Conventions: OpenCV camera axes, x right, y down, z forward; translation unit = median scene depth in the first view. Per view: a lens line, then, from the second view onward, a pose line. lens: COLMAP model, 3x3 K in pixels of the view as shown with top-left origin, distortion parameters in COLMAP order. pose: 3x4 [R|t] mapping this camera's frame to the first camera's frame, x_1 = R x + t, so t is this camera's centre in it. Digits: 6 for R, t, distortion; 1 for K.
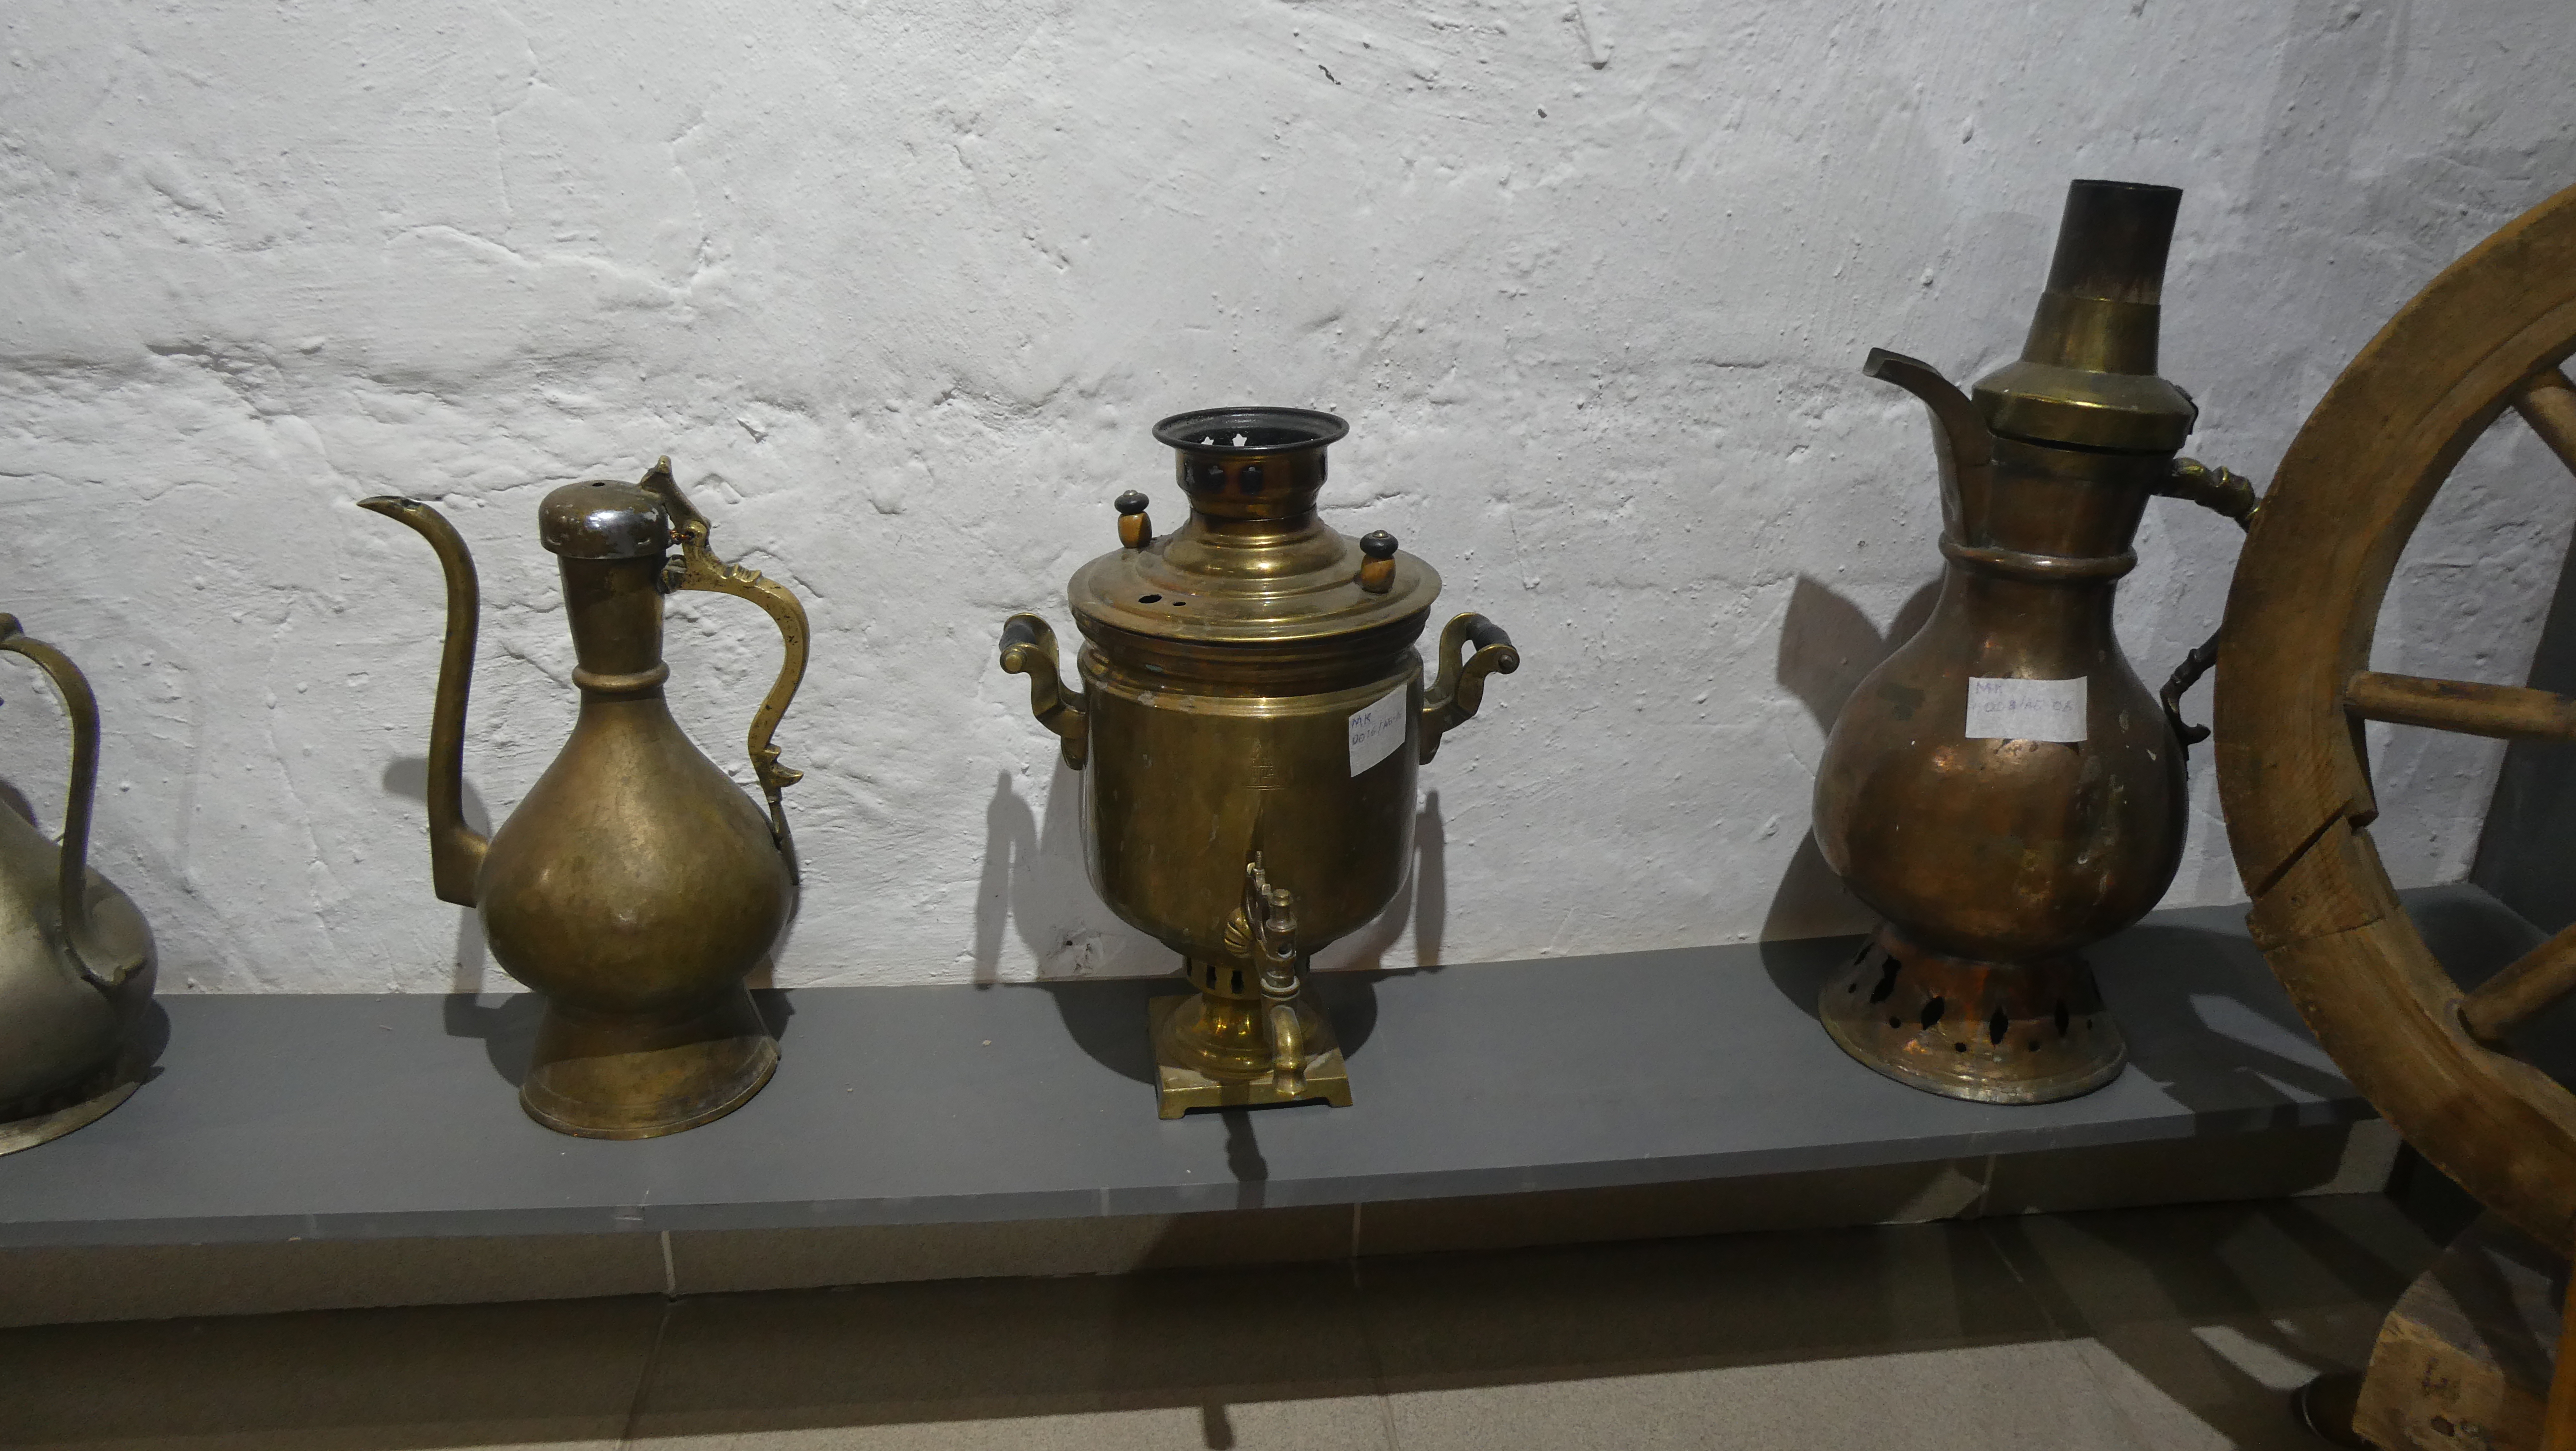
lens RADIAL K [[1857.6, 0, 1296.6], [0, 1857.6, 729.0], [0, 0, 1]] dist [0.010898, 0.006217]
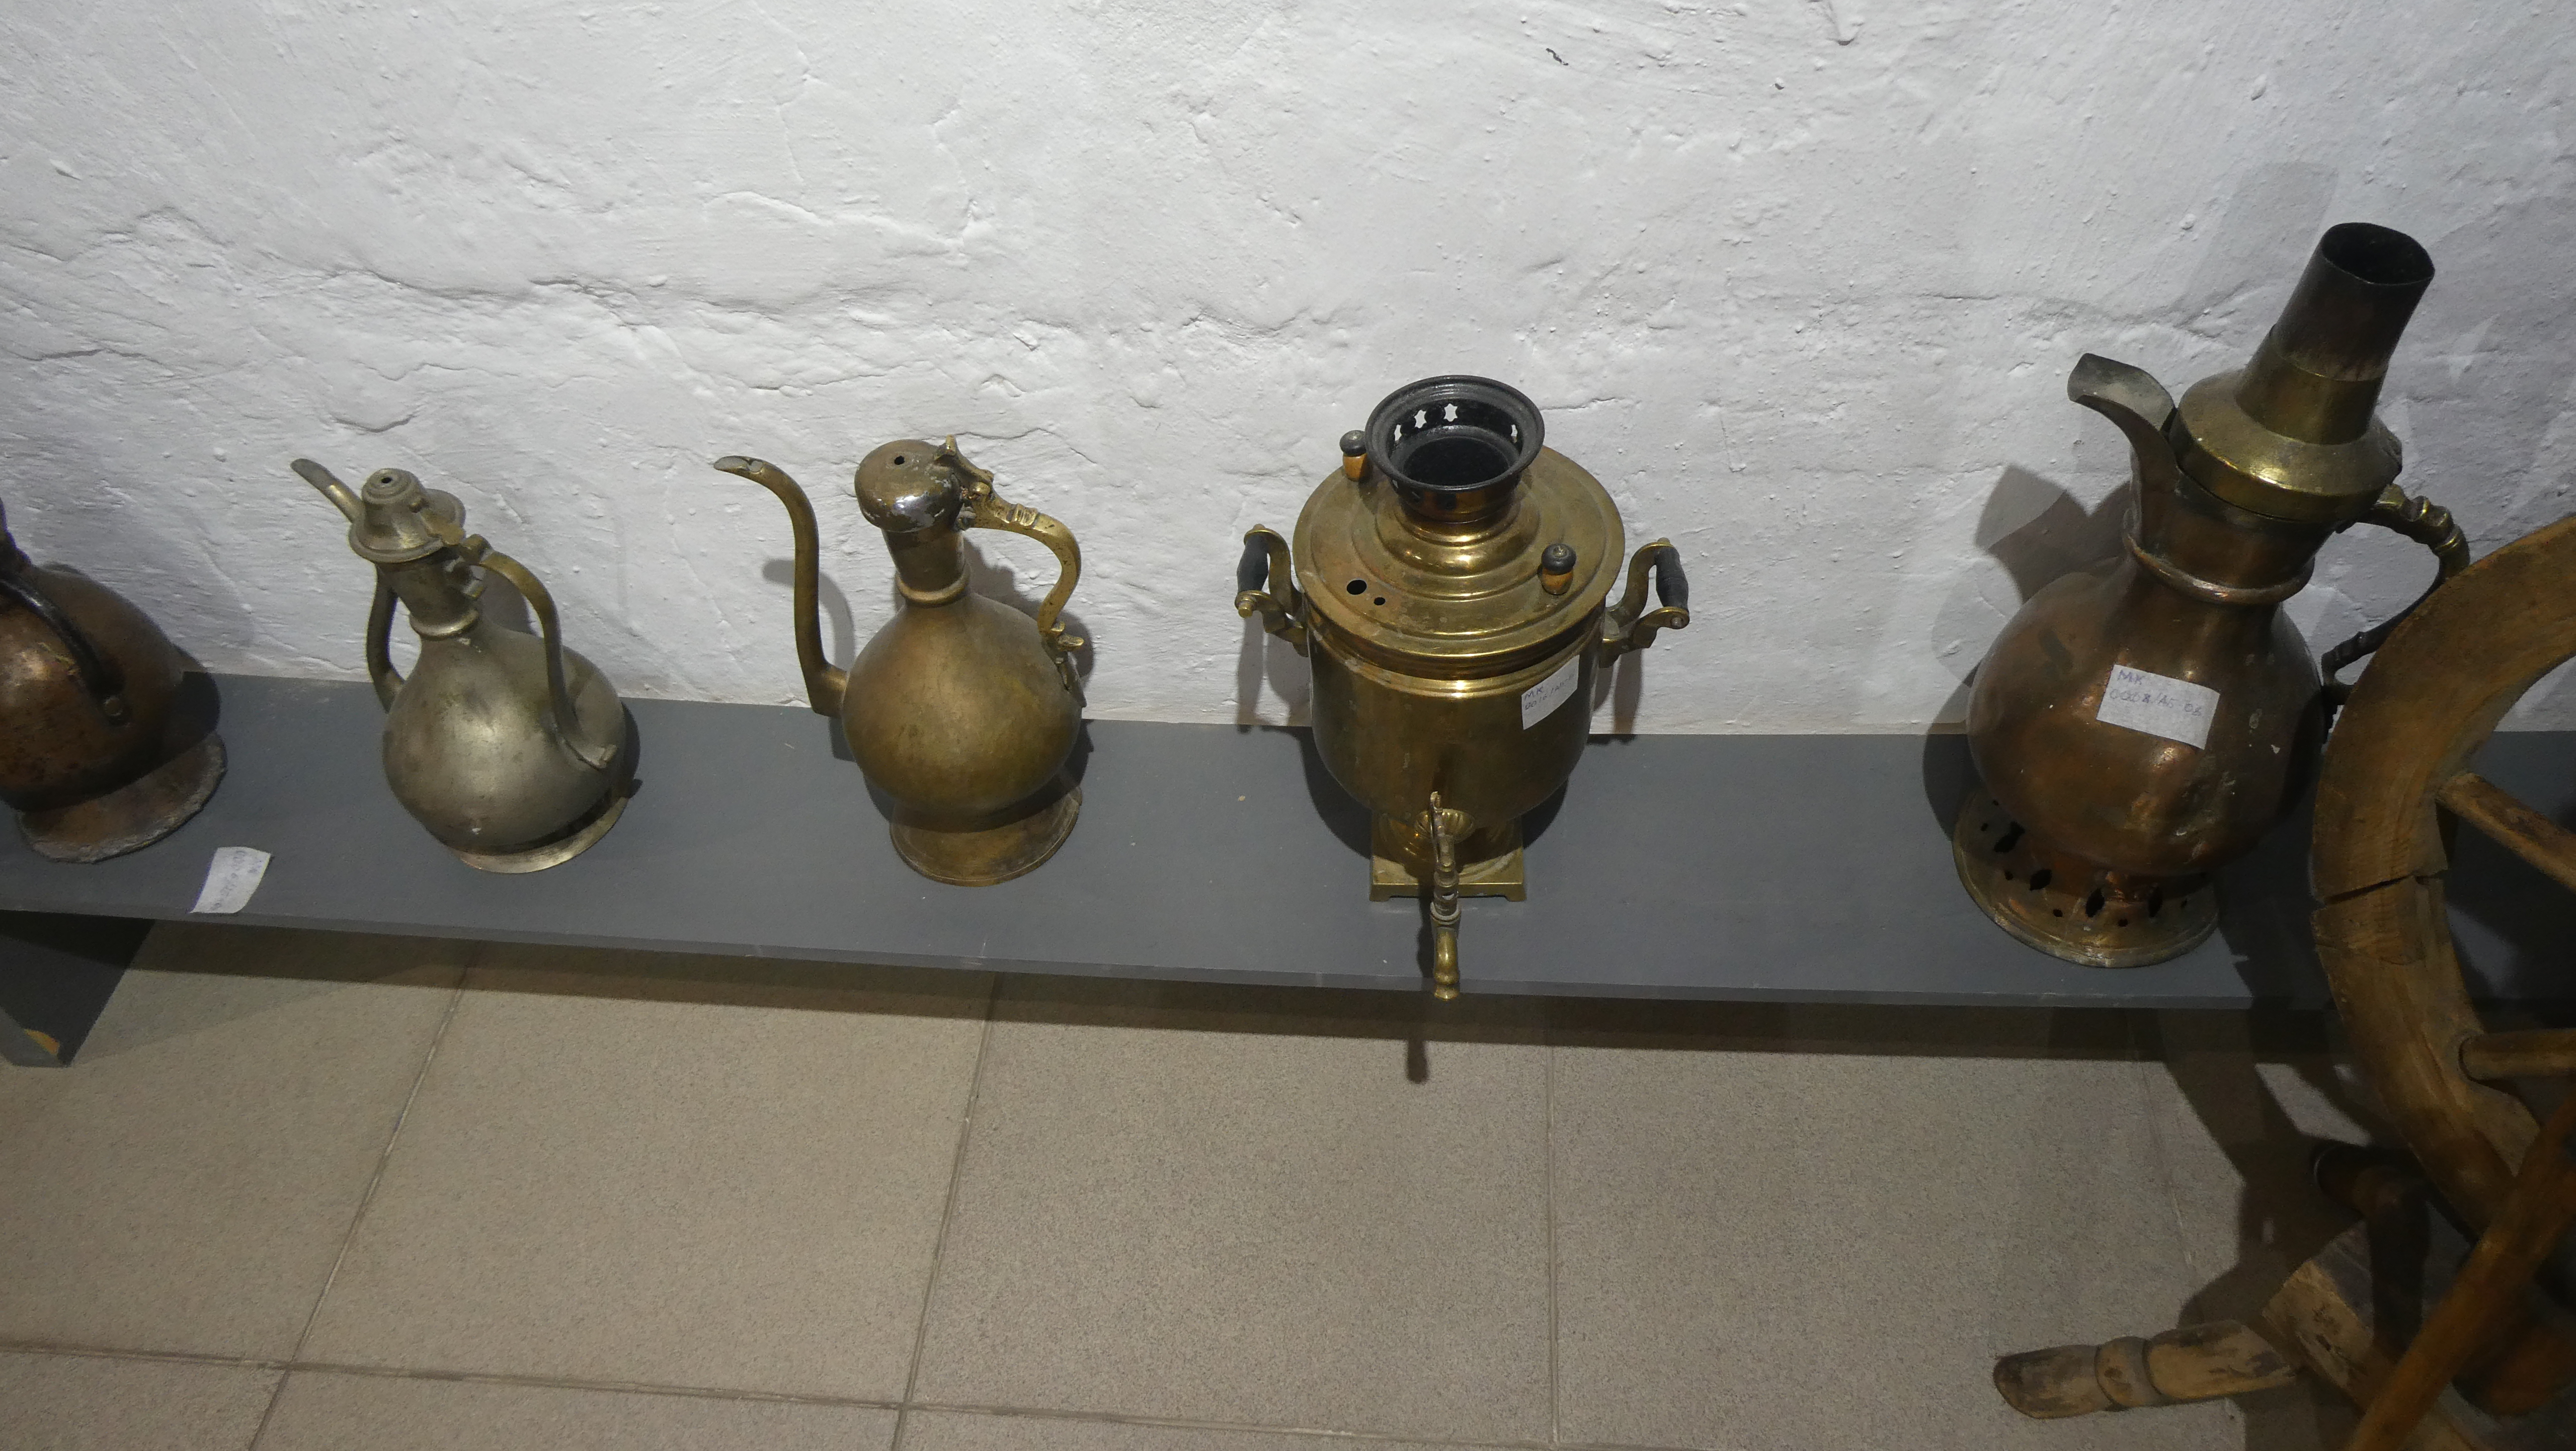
lens RADIAL K [[1857.6, 0, 1294.8], [0, 1857.6, 723.3], [0, 0, 1]] dist [0.010898, 0.006217]
pose [[0.979242, 0.097716, -0.177583, 0.087489], [-0.003176, 0.883413, 0.468585, -0.480621], [0.202668, -0.458294, 0.865386, -0.044320]]
